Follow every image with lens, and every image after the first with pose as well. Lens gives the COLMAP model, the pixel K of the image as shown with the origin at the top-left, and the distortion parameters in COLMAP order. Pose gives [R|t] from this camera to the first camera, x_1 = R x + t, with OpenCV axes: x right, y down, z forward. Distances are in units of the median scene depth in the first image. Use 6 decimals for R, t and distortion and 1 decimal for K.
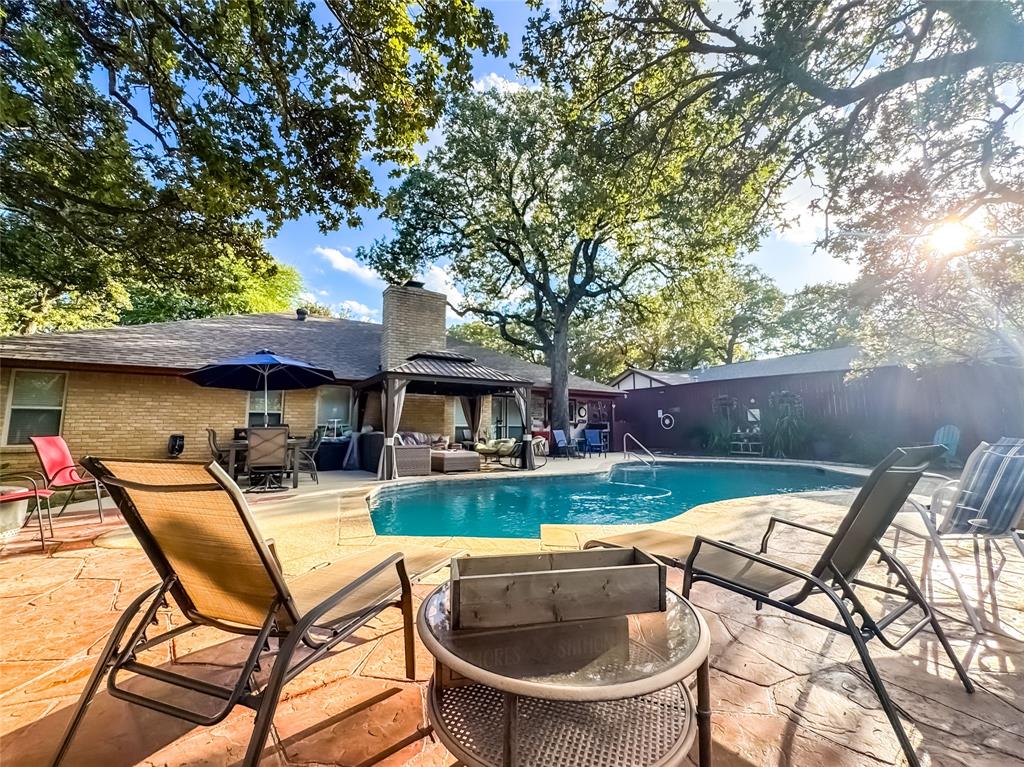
lens RADIAL K [[416.6, 0, 512.0], [0, 416.6, 383.5], [0, 0, 1]] dist [-0.001003, -0.000089]
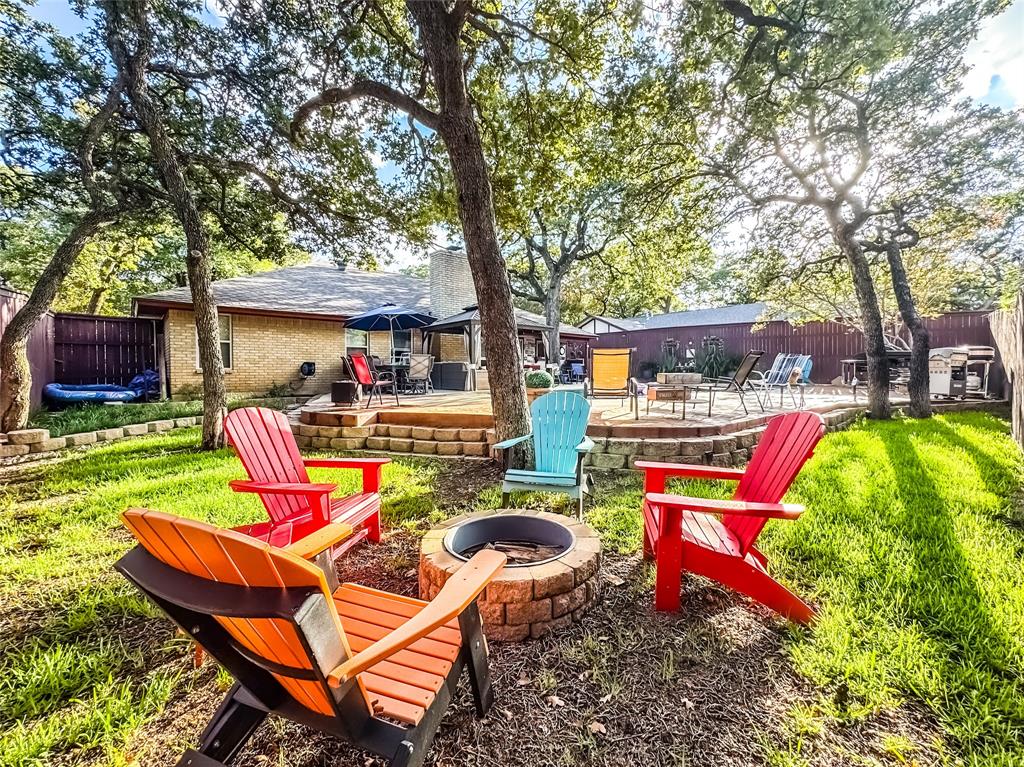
lens RADIAL K [[416.6, 0, 512.0], [0, 416.6, 383.5], [0, 0, 1]] dist [-0.001003, -0.000089]
pose [[0.989067, -0.003314, 0.147432, -0.145229], [-0.016965, 0.990553, 0.136075, -0.002015], [-0.146490, -0.137088, 0.979667, -0.195157]]
